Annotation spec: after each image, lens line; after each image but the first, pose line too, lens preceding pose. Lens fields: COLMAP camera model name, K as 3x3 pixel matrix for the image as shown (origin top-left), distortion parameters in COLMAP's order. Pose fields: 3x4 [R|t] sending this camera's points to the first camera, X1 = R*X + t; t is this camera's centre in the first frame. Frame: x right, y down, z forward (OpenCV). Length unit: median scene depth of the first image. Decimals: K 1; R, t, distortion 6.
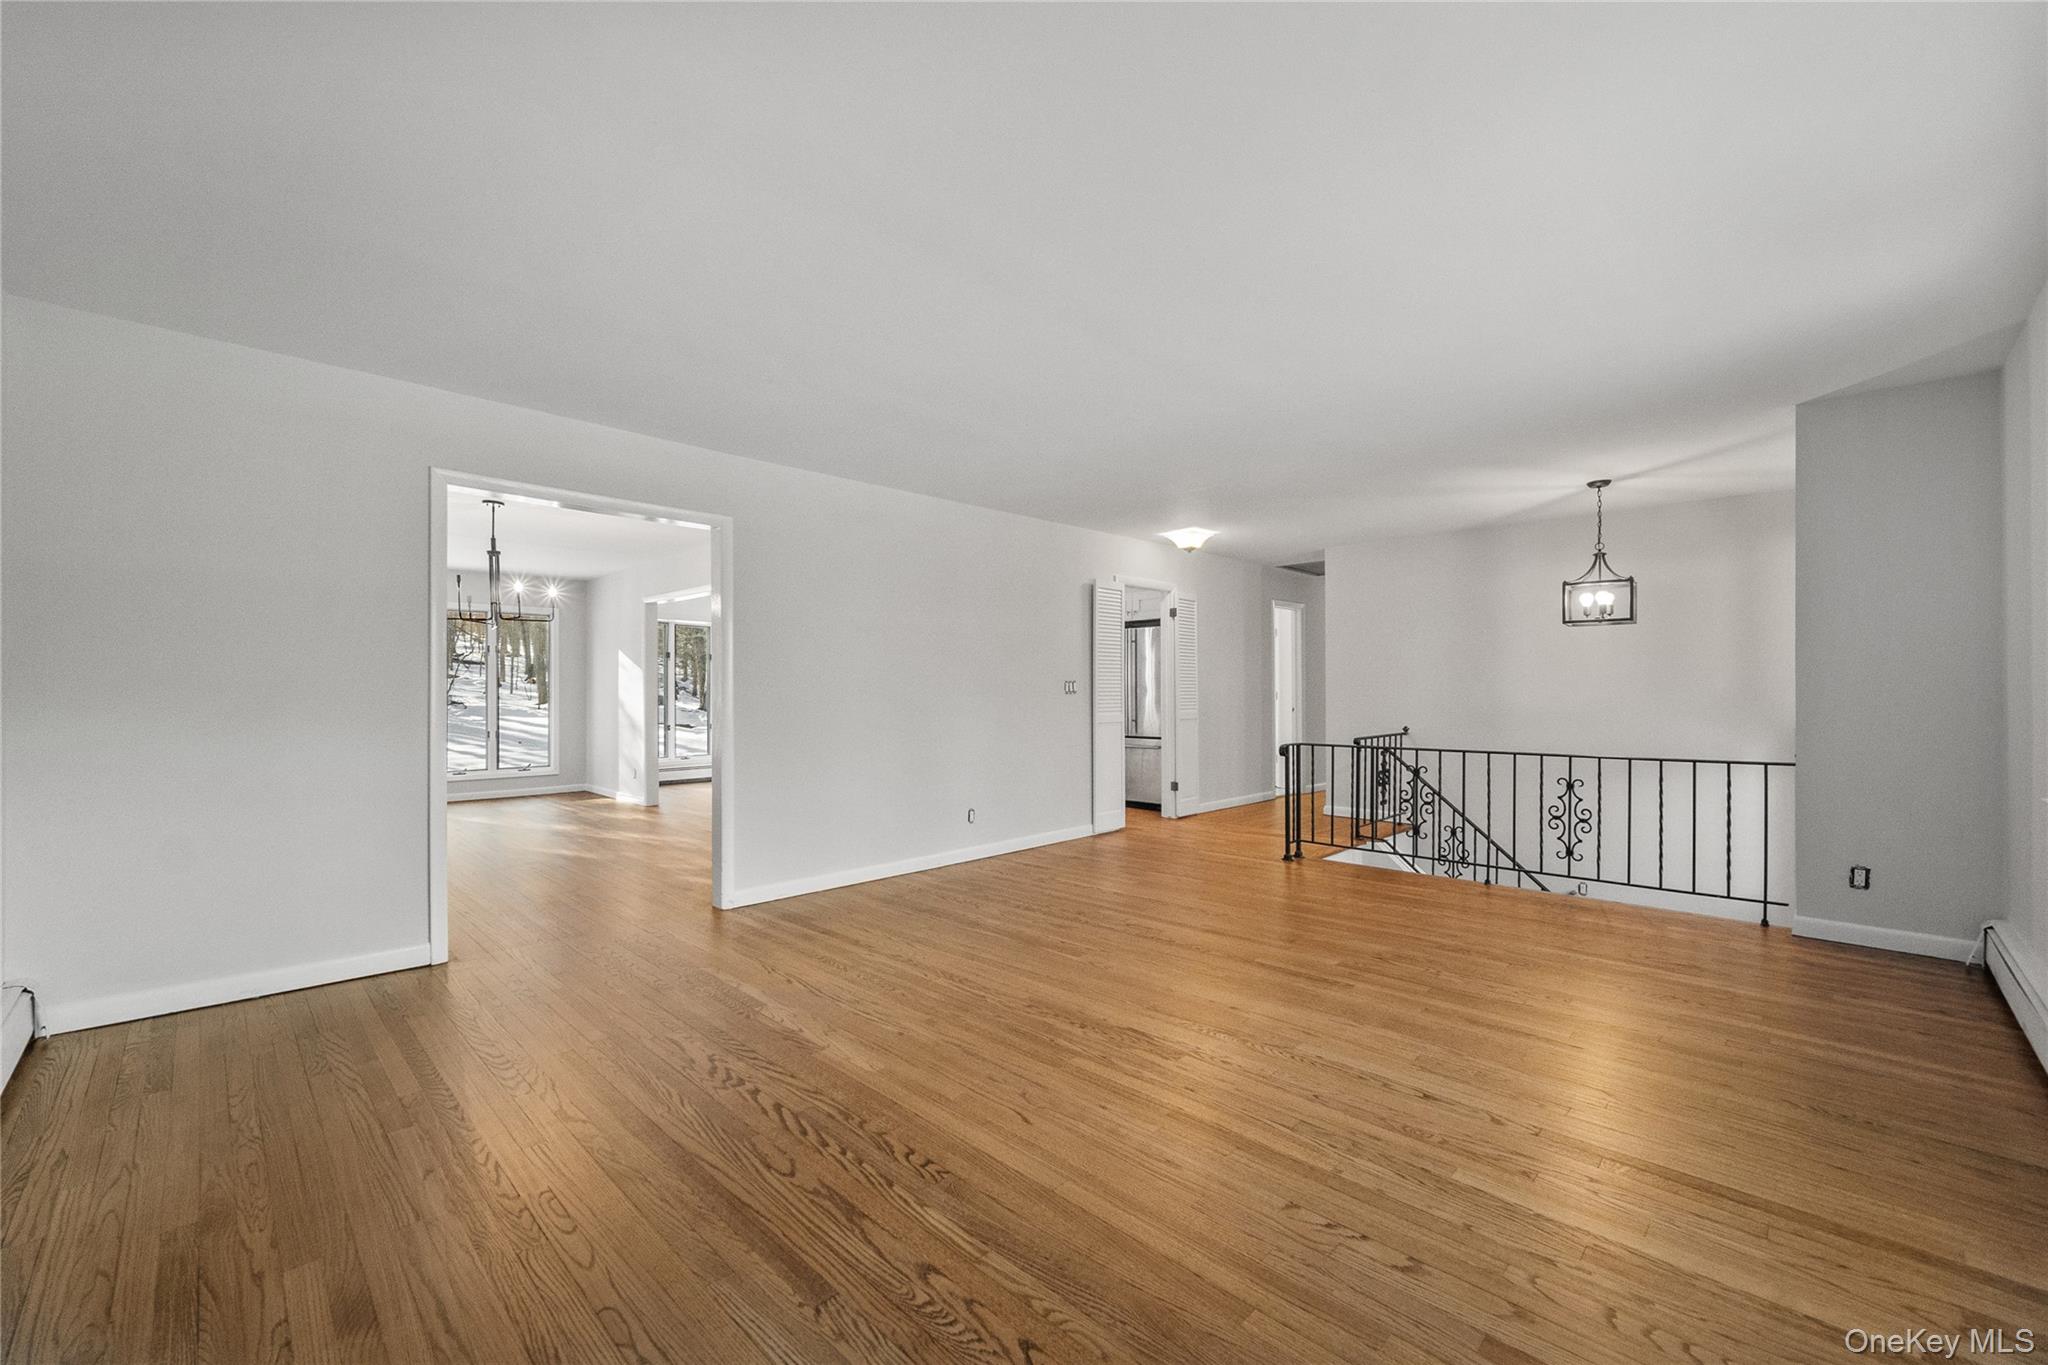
lens RADIAL K [[827.9, 0, 1024.0], [0, 827.9, 682.5], [0, 0, 1]] dist [-0.008475, -0.000249]
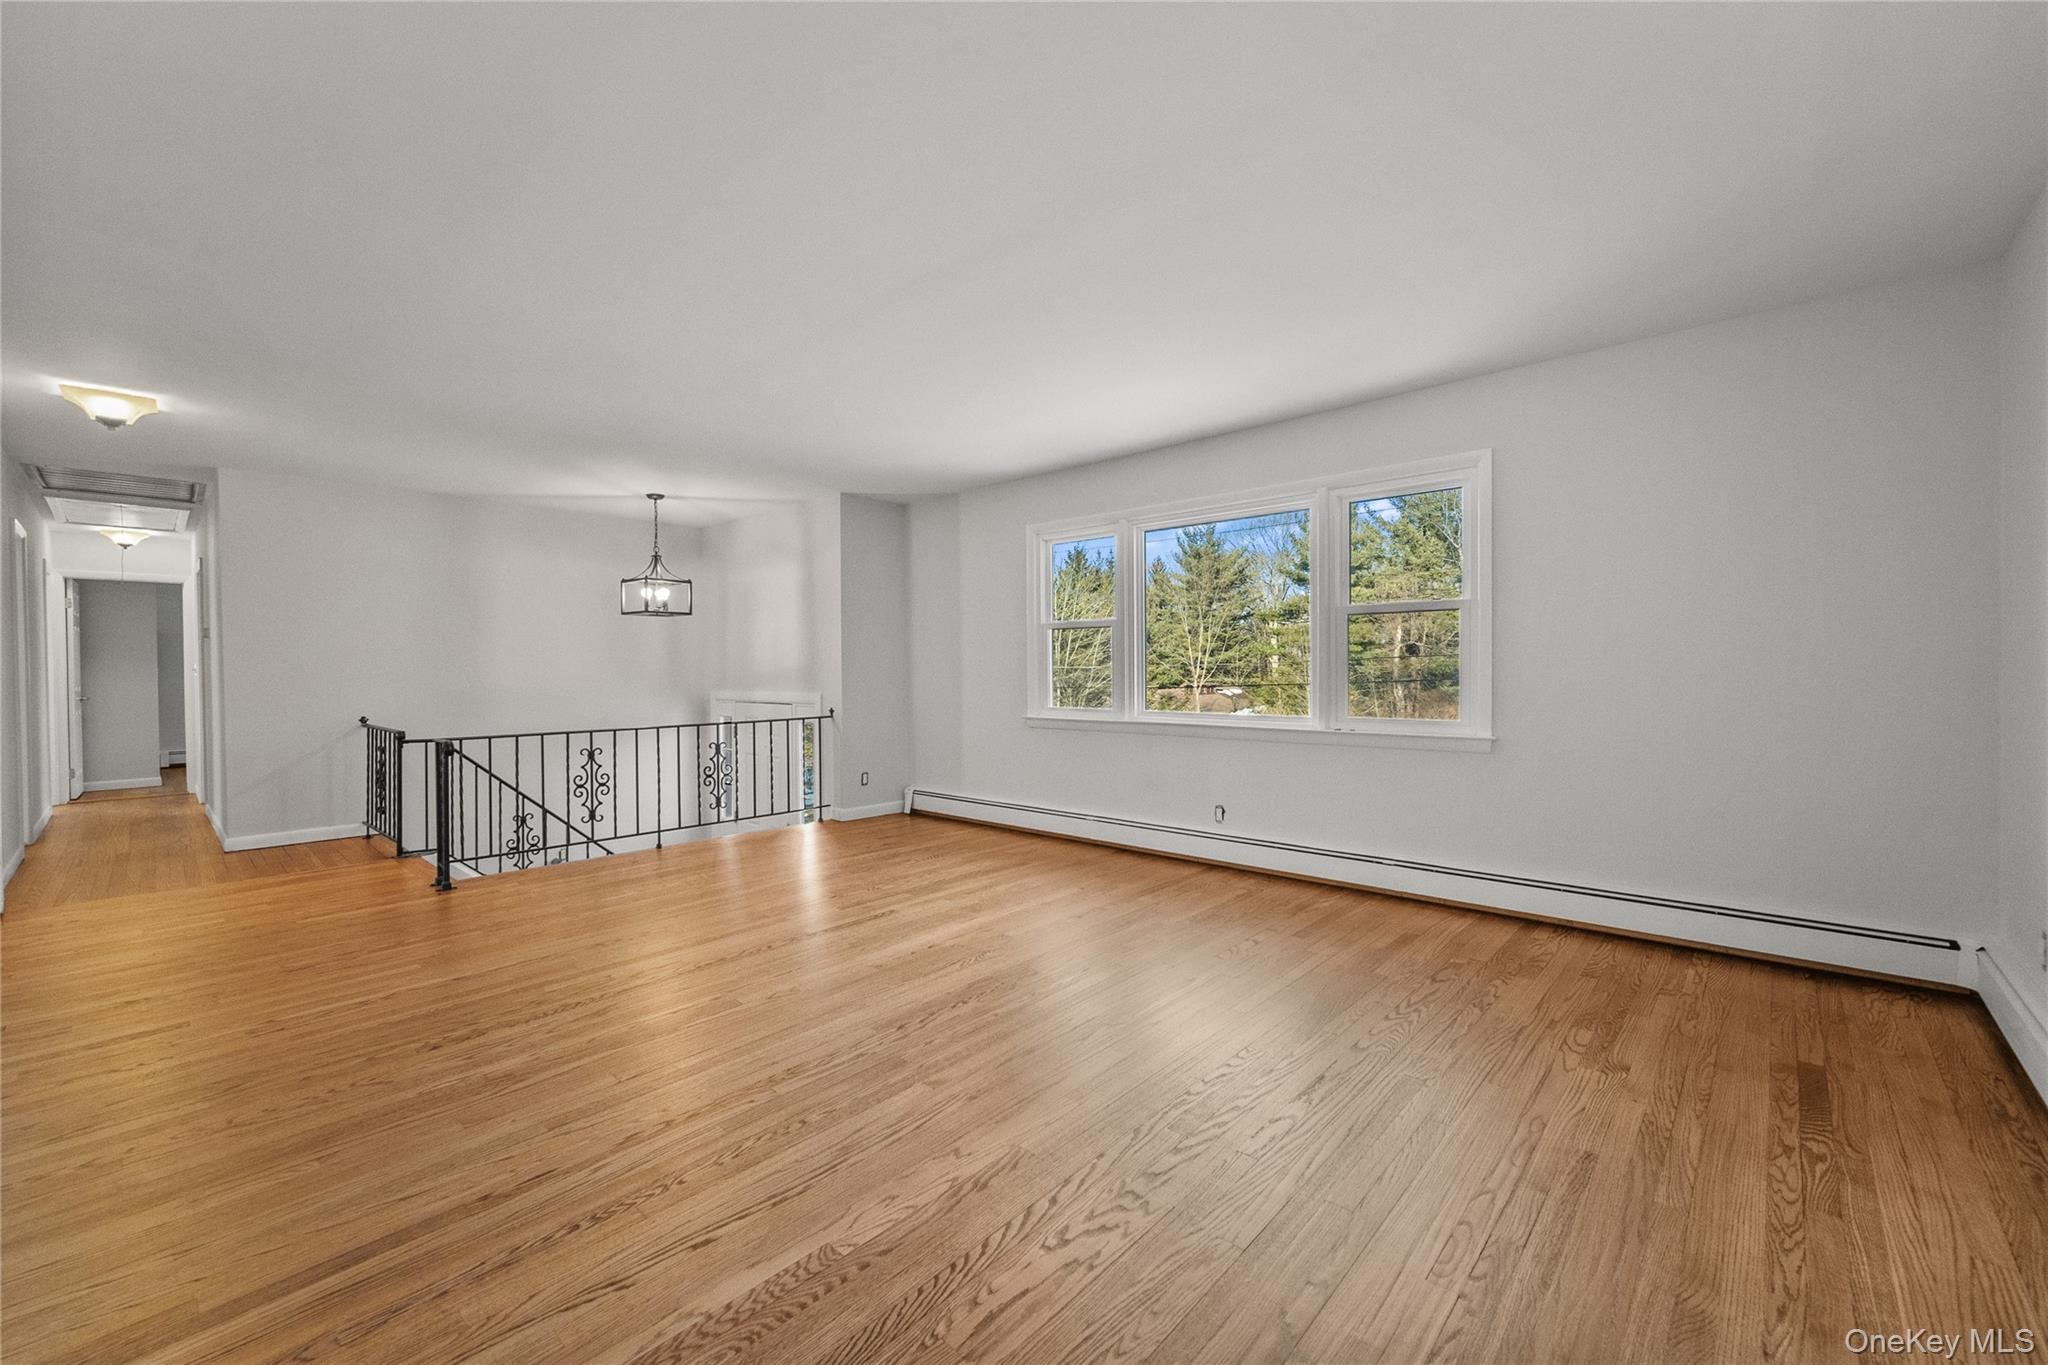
lens RADIAL K [[799.5, 0, 1018.1], [0, 799.5, 673.1], [0, 0, 1]] dist [0.012797, -0.000019]
pose [[-0.021768, -0.006532, 0.999742, -0.483881], [-0.013466, 0.999890, 0.006240, -0.000376], [-0.999672, -0.013327, -0.021854, 0.503099]]
